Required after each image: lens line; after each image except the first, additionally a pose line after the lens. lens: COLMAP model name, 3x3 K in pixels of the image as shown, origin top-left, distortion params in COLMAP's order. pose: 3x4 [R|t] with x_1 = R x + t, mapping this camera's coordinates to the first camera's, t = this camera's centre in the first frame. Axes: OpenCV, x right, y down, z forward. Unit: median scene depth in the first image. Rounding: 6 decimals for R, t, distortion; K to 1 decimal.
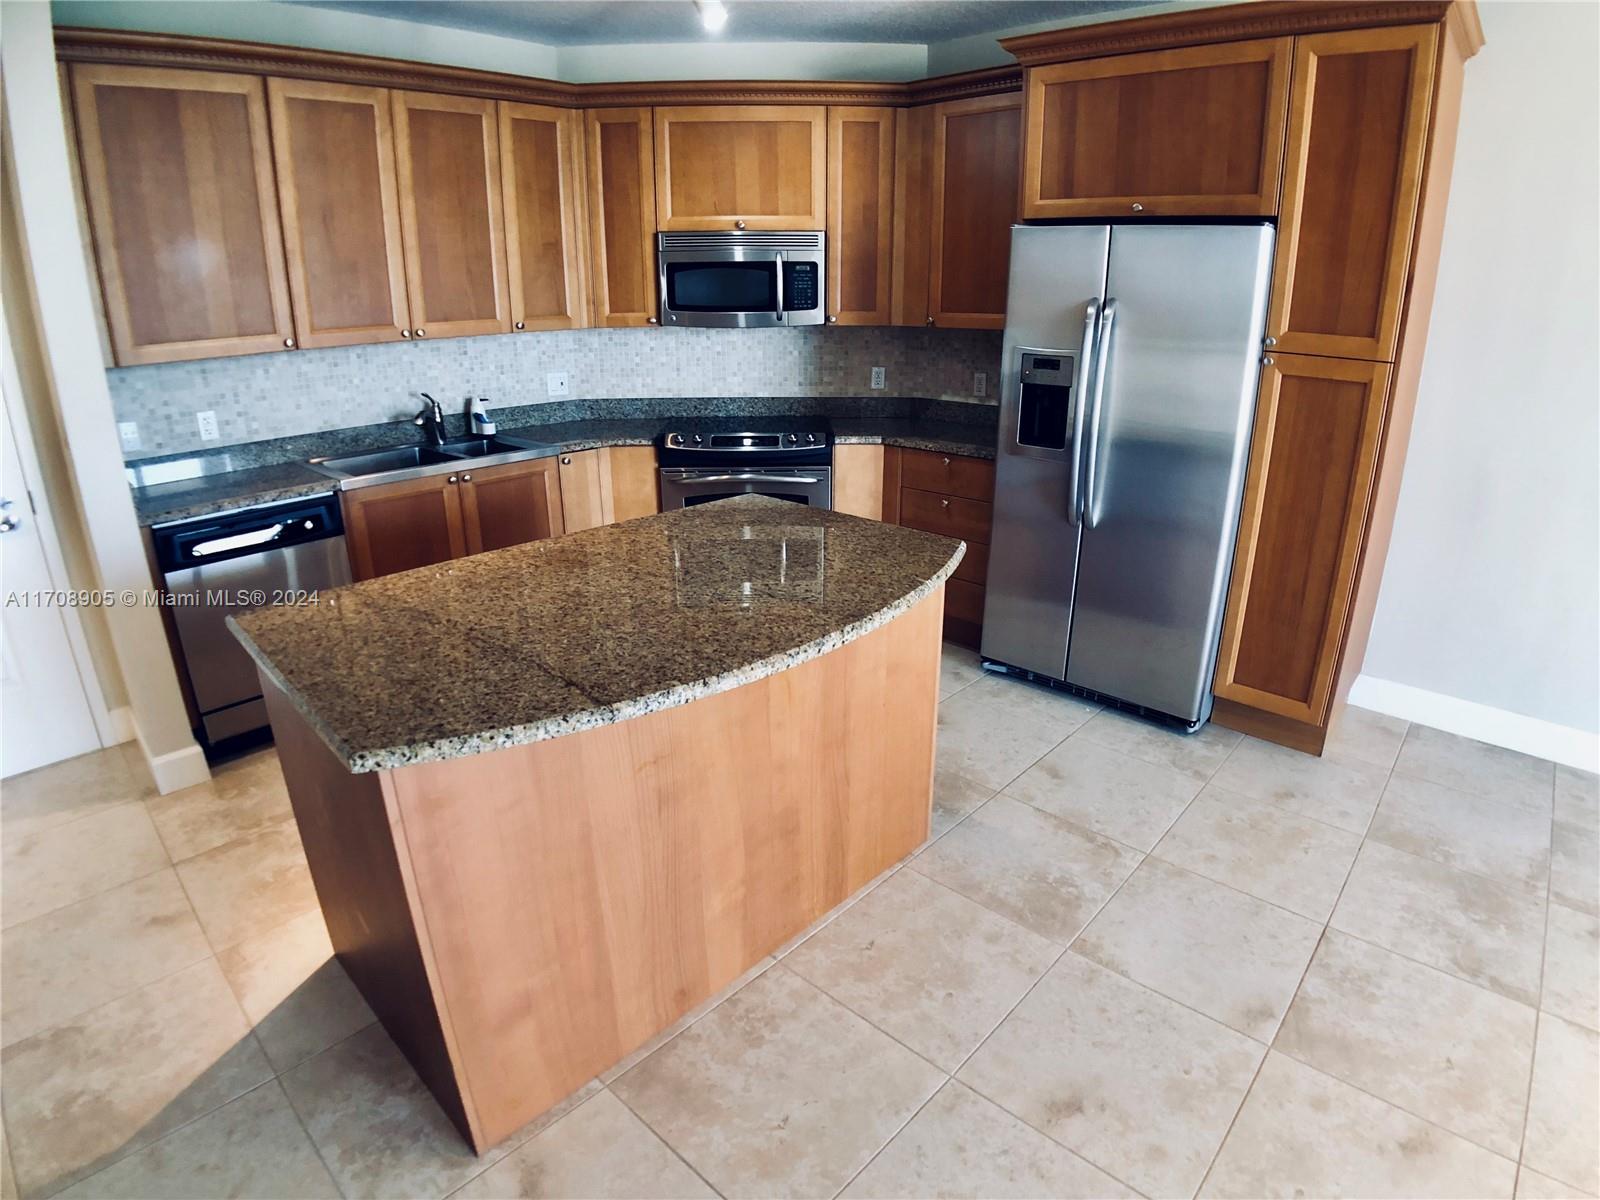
lens RADIAL K [[842.1, 0, 816.7], [0, 842.1, 595.9], [0, 0, 1]] dist [-0.144536, 0.022787]
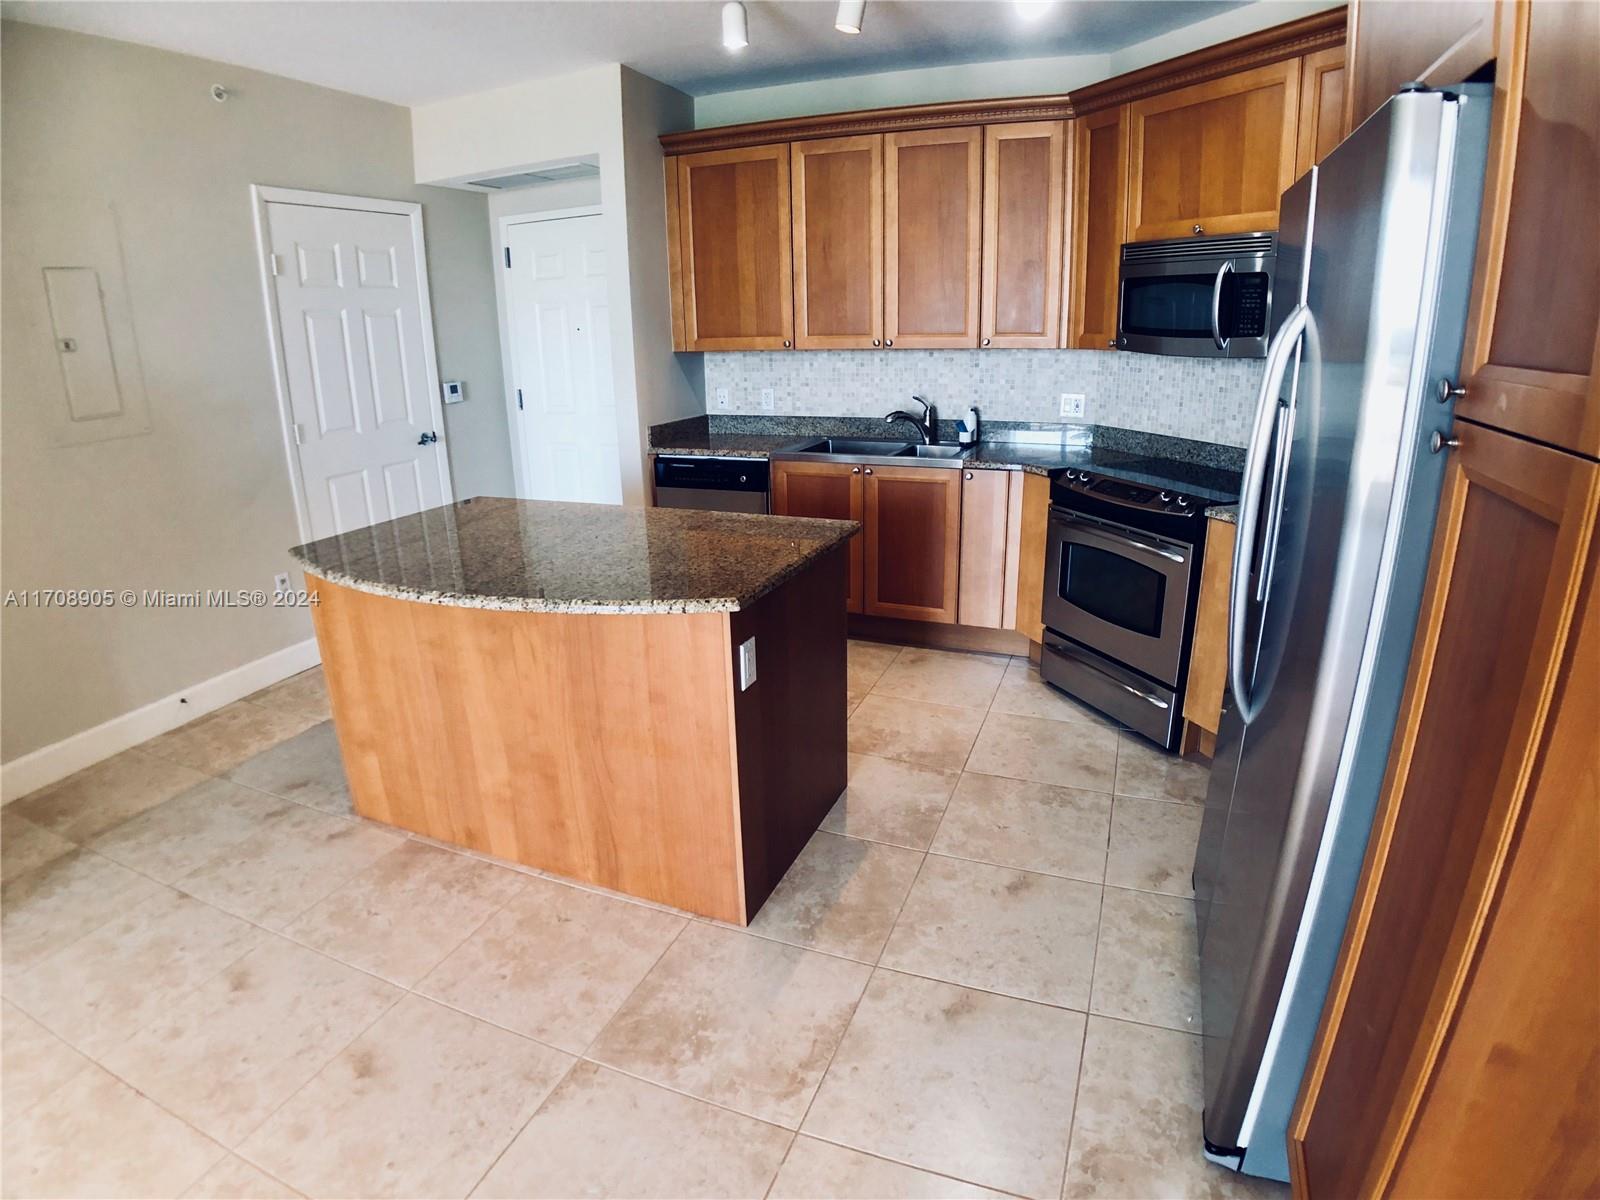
lens RADIAL K [[842.1, 0, 816.7], [0, 842.1, 595.9], [0, 0, 1]] dist [-0.144536, 0.022787]
pose [[0.368357, 0.274479, -0.888242, 0.592634], [-0.294545, 0.940660, 0.168528, -0.145888], [0.881792, 0.199549, 0.427345, 0.437714]]
